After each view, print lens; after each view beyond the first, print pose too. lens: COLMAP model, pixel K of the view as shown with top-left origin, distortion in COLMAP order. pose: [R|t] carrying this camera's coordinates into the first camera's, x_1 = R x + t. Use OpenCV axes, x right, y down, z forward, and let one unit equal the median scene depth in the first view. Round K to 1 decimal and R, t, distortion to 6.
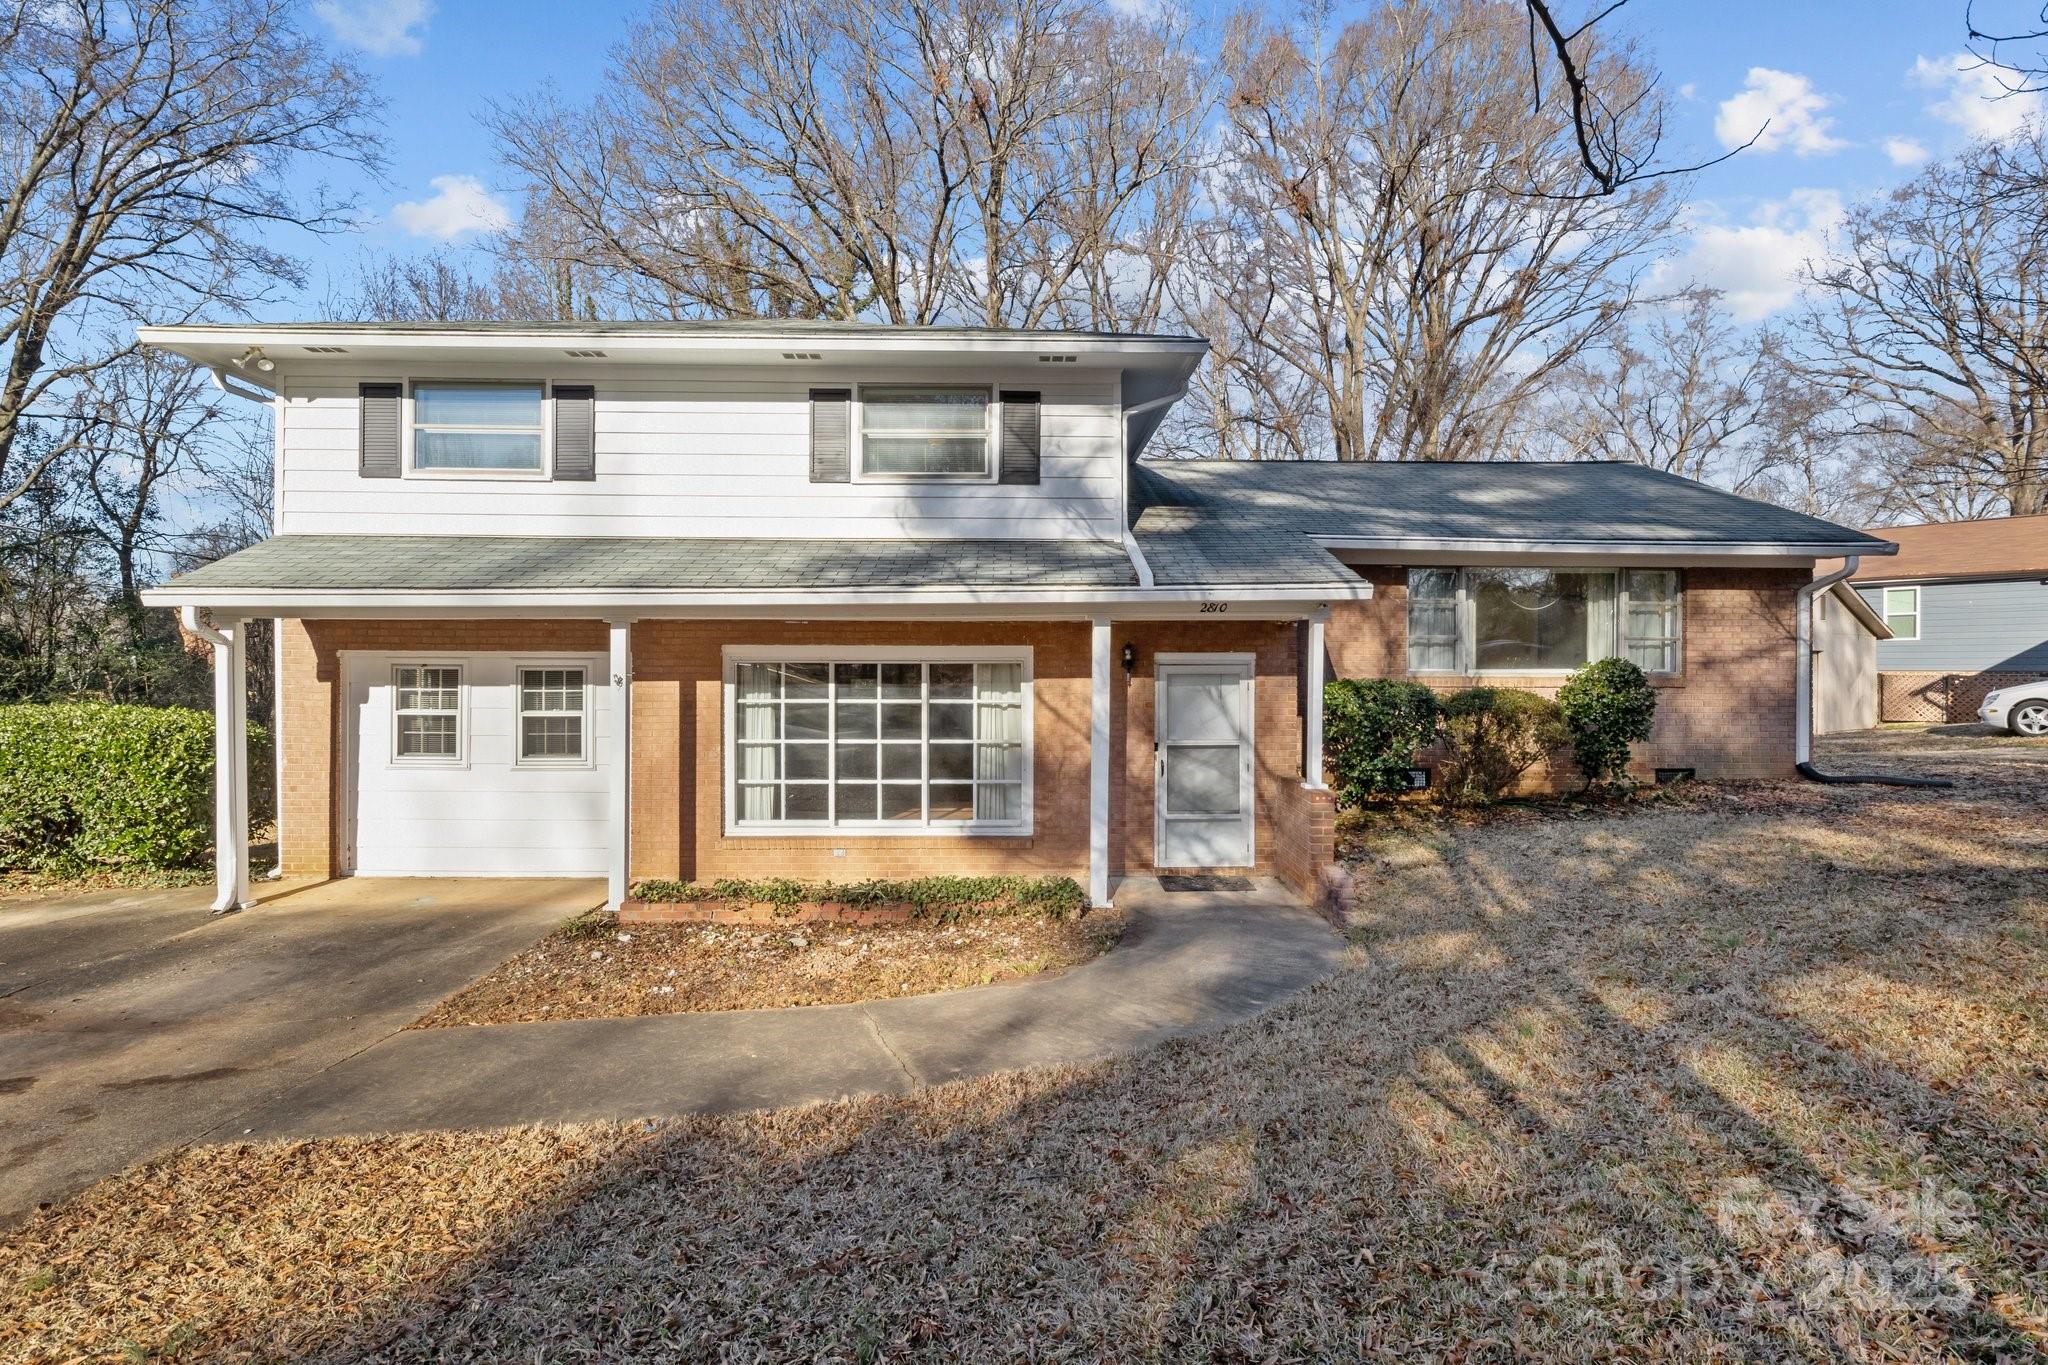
lens RADIAL K [[1023.0, 0, 1025.2], [0, 1023.0, 680.0], [0, 0, 1]] dist [-0.003820, -0.002515]
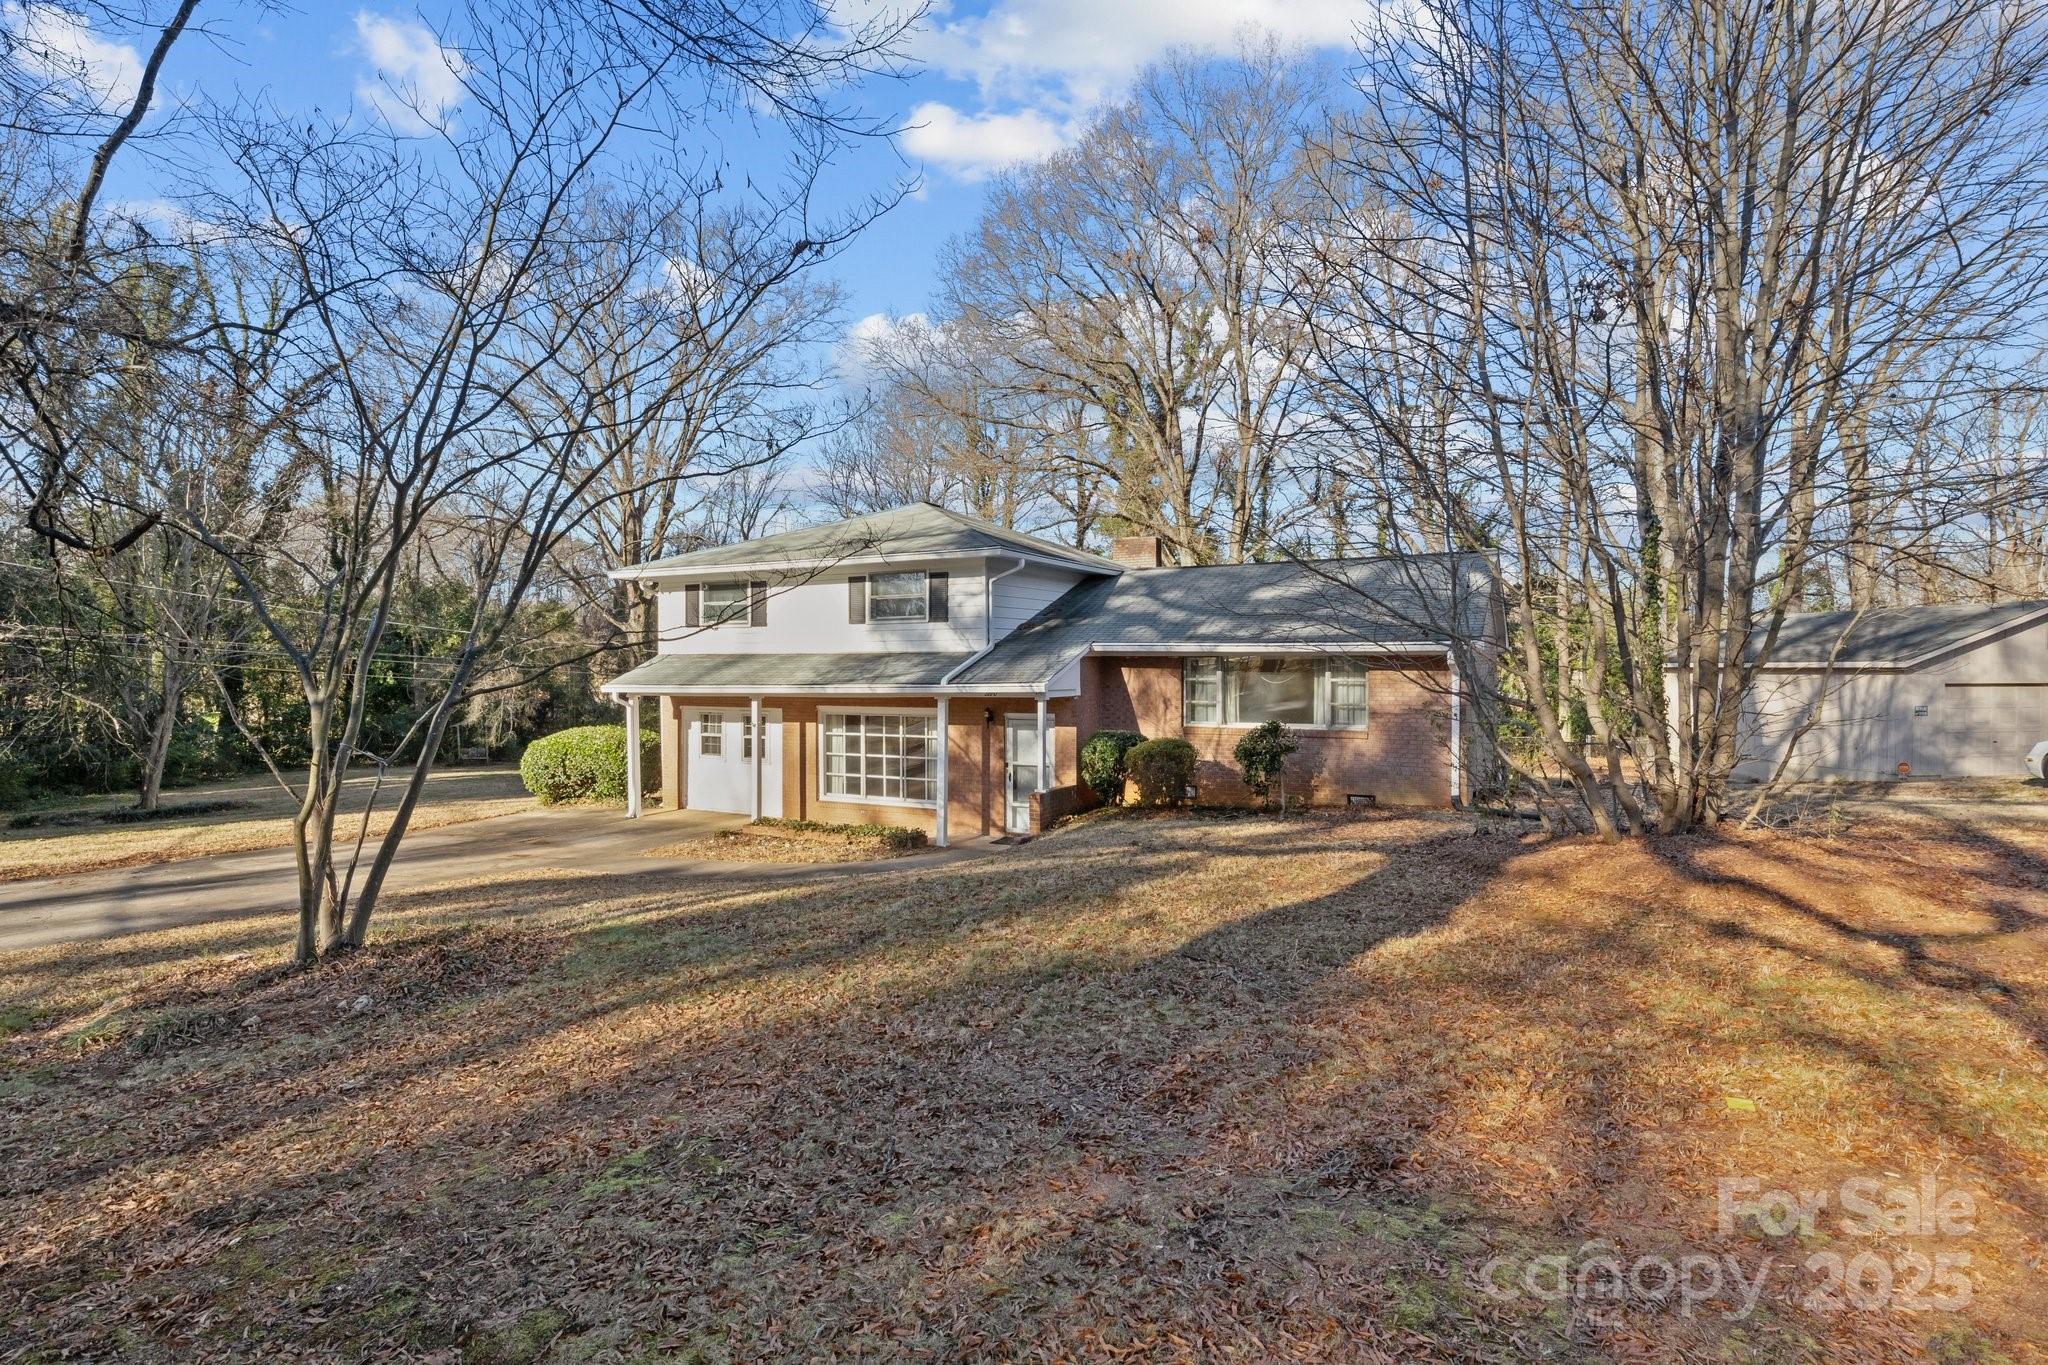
lens RADIAL K [[1023.0, 0, 1031.4], [0, 1023.0, 684.9], [0, 0, 1]] dist [-0.003820, -0.002515]
pose [[0.872089, 0.003420, -0.489335, 1.049942], [0.001623, 0.999950, 0.009881, -0.092714], [0.489345, -0.009411, 0.872040, -0.545730]]
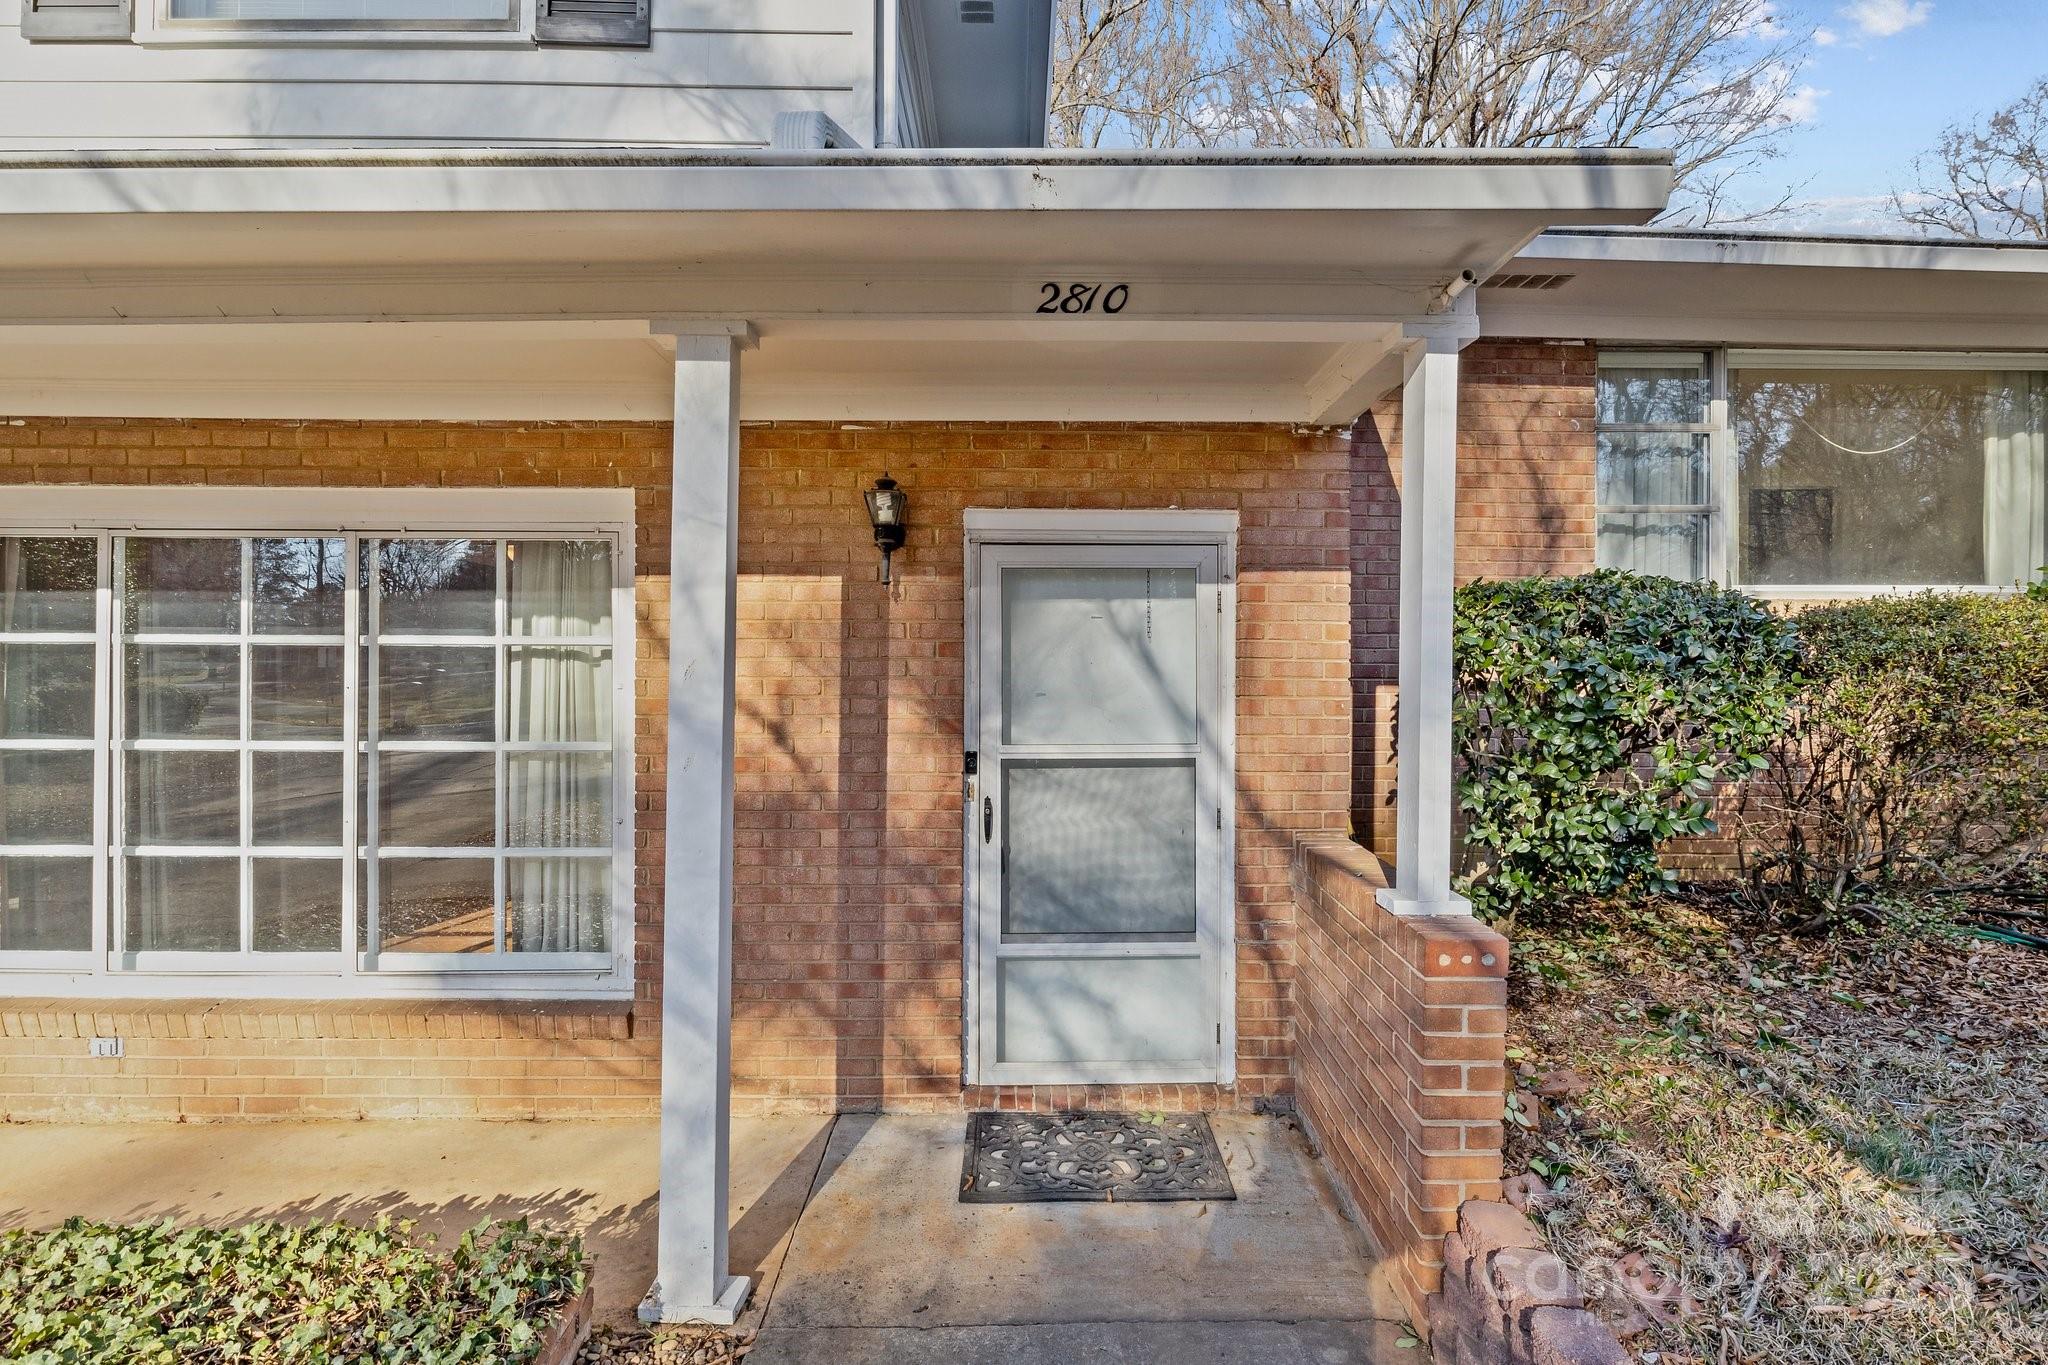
lens RADIAL K [[1023.0, 0, 1030.6], [0, 1023.0, 668.9], [0, 0, 1]] dist [-0.003820, -0.002515]
pose [[0.999966, 0.002651, -0.007851, 0.153687], [-0.002712, 0.999967, -0.007659, 0.034412], [0.007830, 0.007680, 0.999940, 0.630186]]
